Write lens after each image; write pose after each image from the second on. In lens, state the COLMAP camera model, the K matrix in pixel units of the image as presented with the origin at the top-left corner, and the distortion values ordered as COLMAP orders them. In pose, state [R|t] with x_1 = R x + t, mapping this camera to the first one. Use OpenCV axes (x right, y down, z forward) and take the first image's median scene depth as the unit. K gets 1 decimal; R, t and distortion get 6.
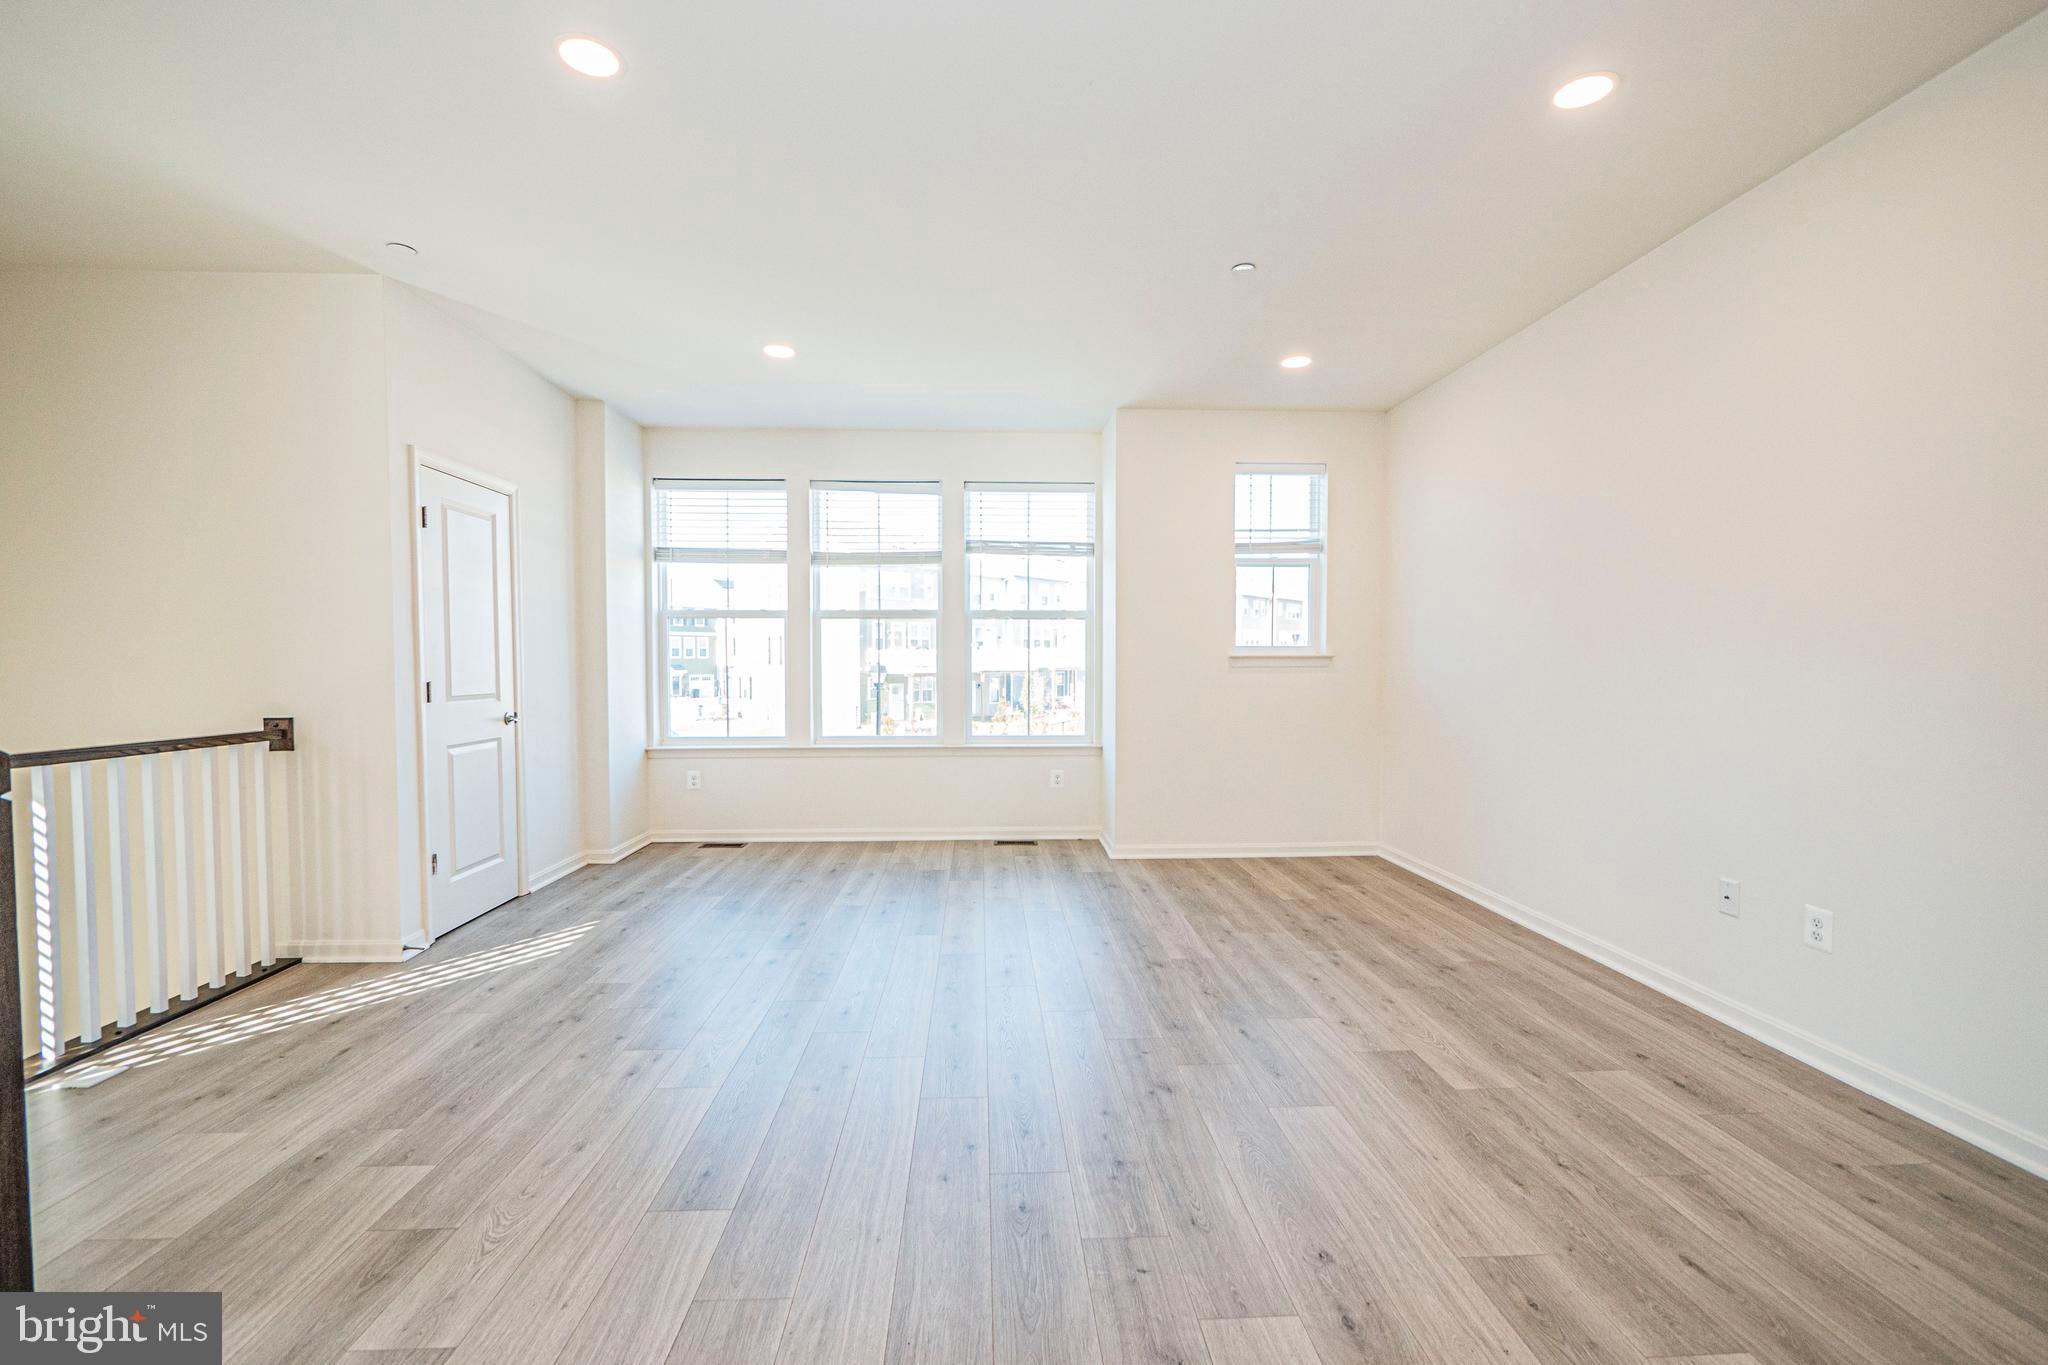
lens RADIAL K [[872.3, 0, 1022.6], [0, 872.3, 691.0], [0, 0, 1]] dist [-0.005273, 0.000550]
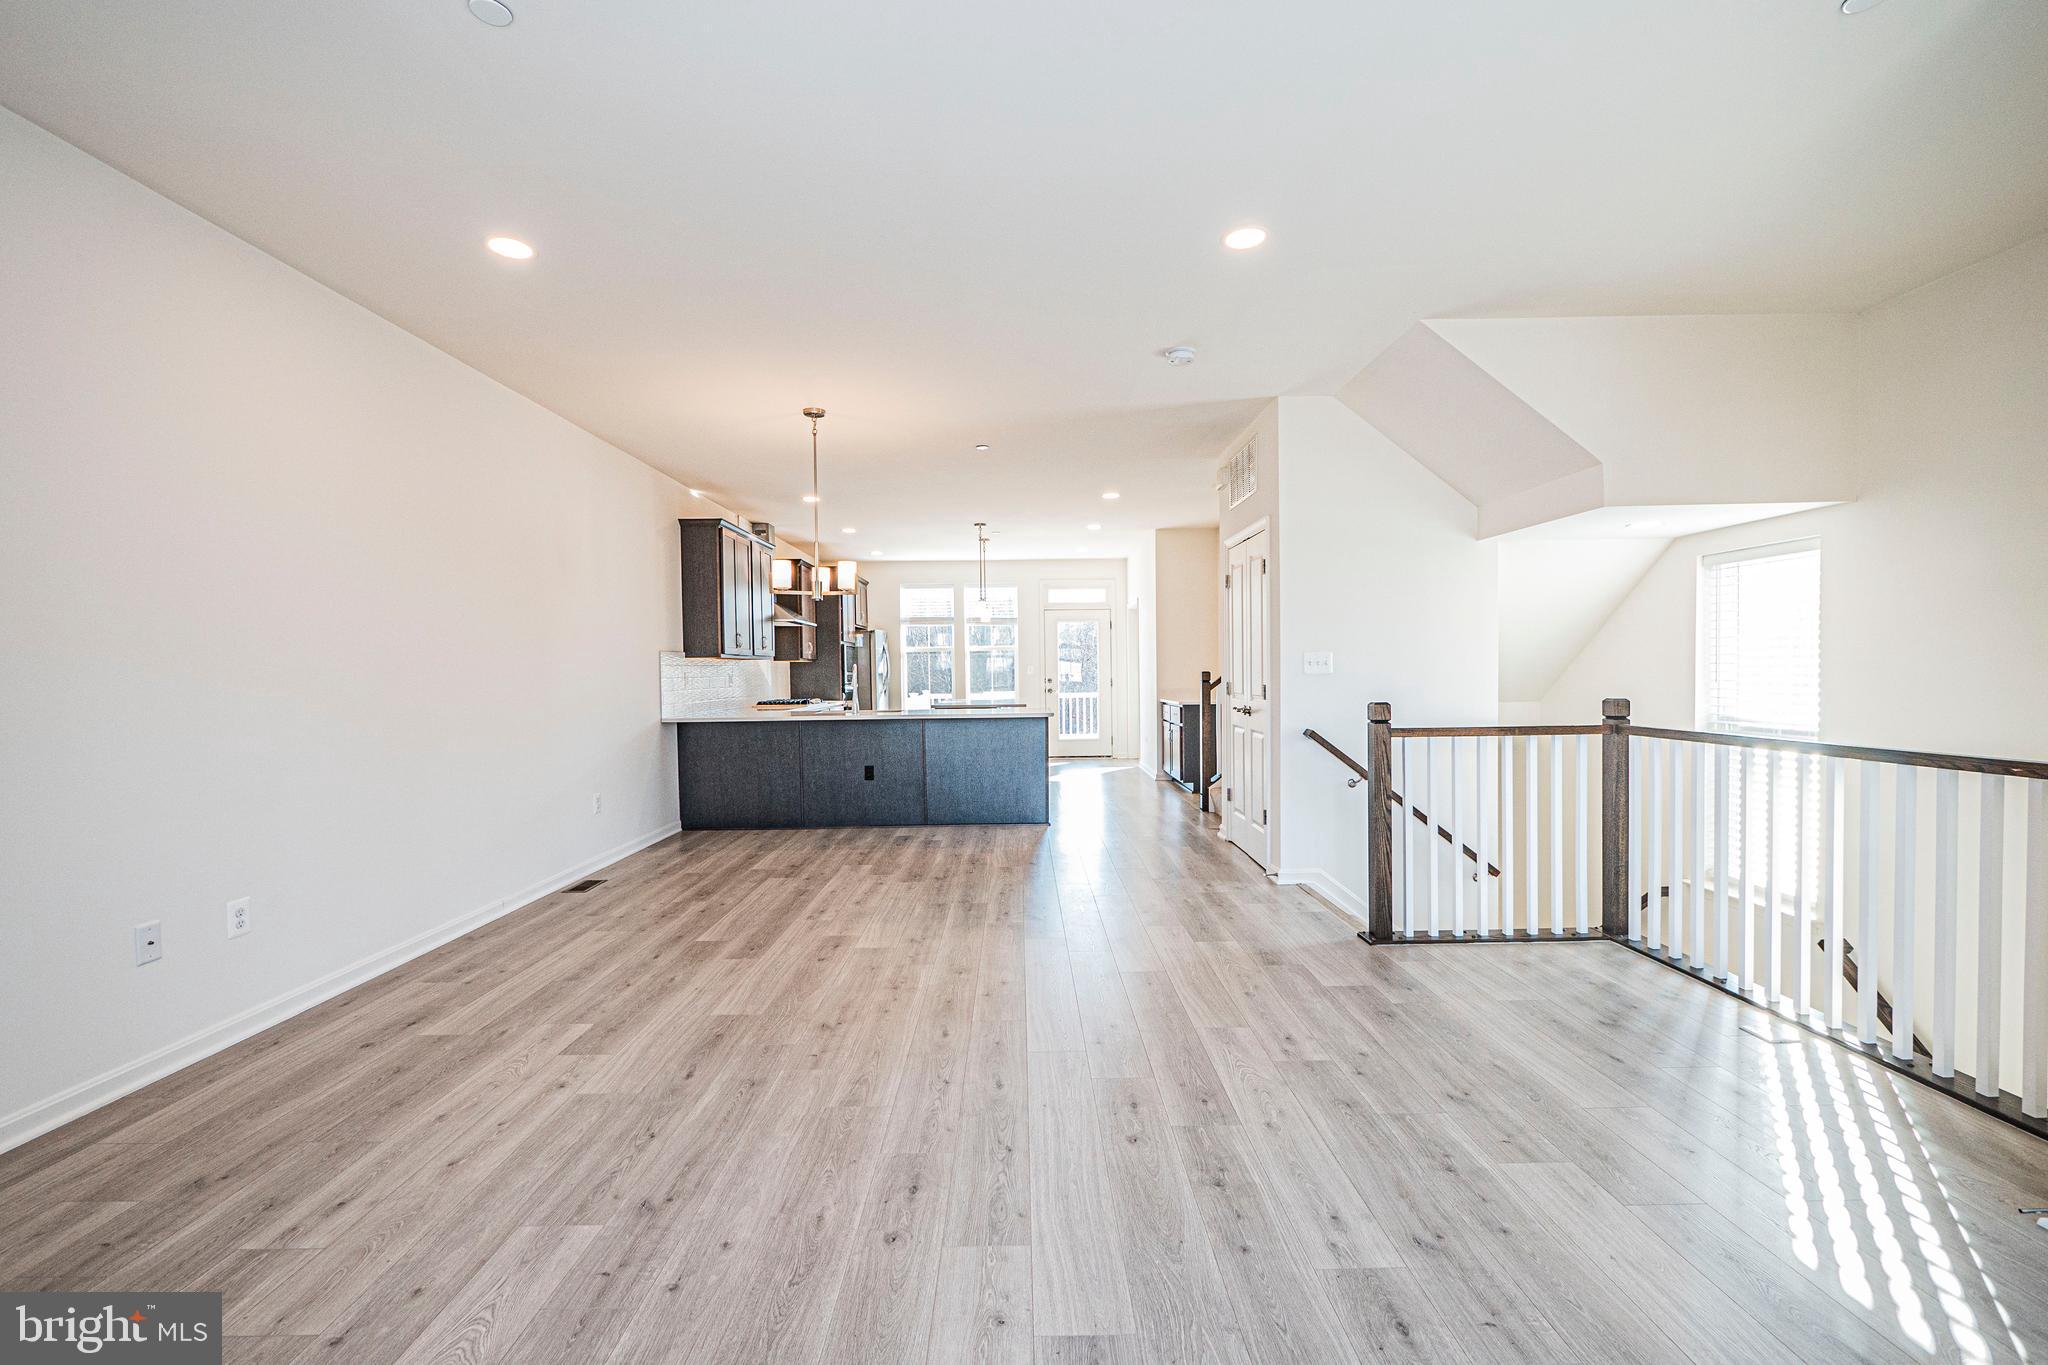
lens RADIAL K [[872.3, 0, 1022.6], [0, 872.3, 691.0], [0, 0, 1]] dist [-0.005273, 0.000550]
pose [[-0.998915, 0.012639, 0.044823, -0.075365], [0.015069, 0.998410, 0.054311, -0.031890], [-0.044065, 0.054927, -0.997518, 0.957180]]
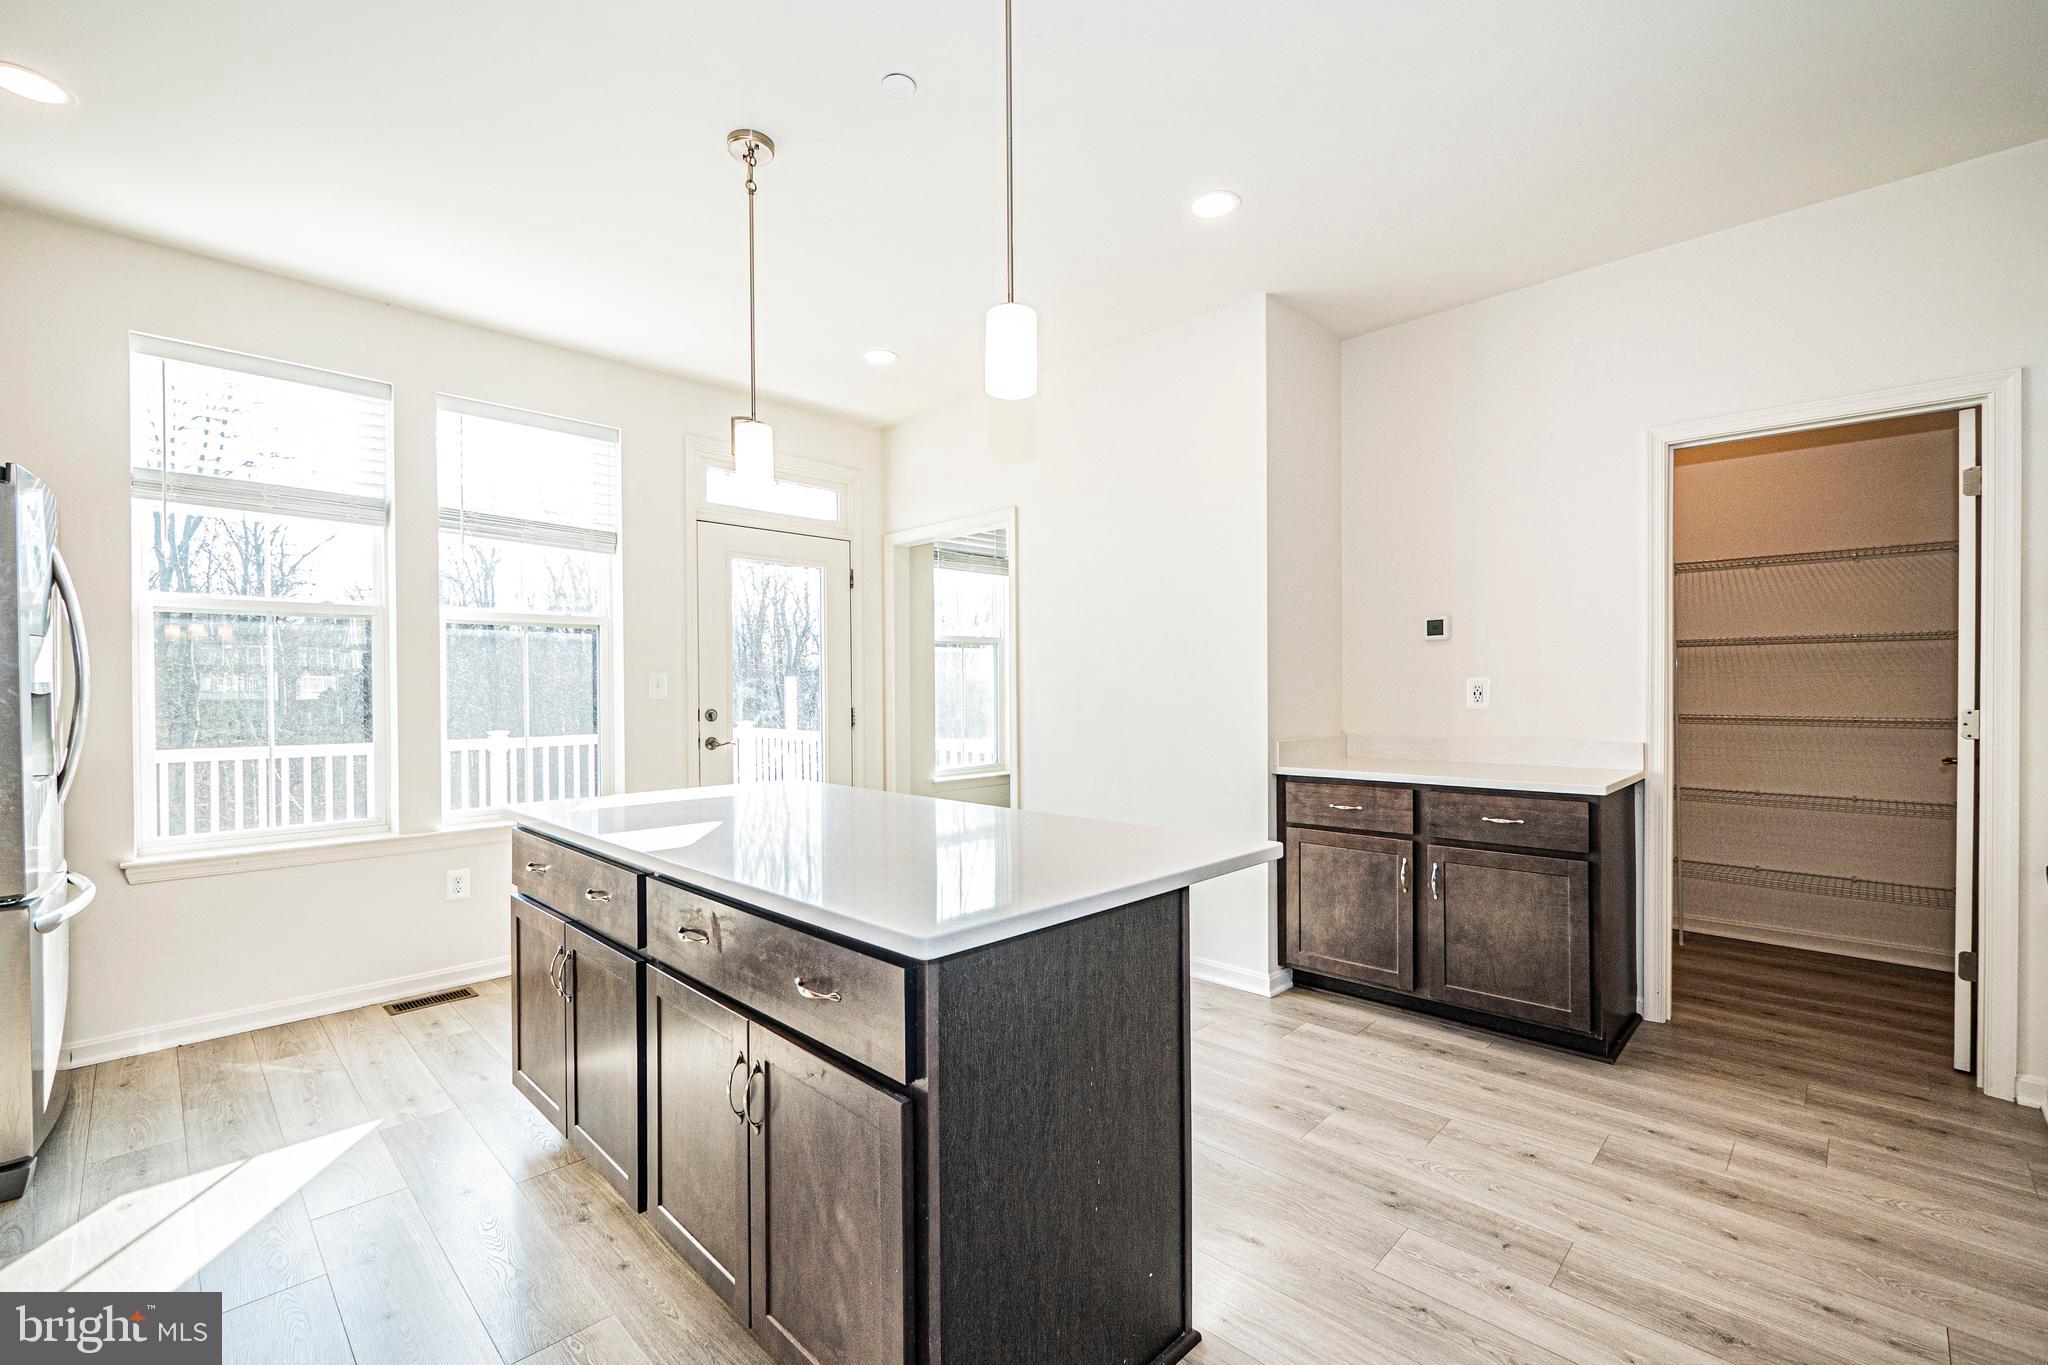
lens RADIAL K [[872.3, 0, 1022.6], [0, 872.3, 691.0], [0, 0, 1]] dist [-0.005273, 0.000550]
pose [[-0.735359, 0.008045, -0.677630, 0.274417], [-0.015553, 0.999466, 0.028744, 0.011729], [0.677499, 0.031676, -0.734841, -0.419006]]
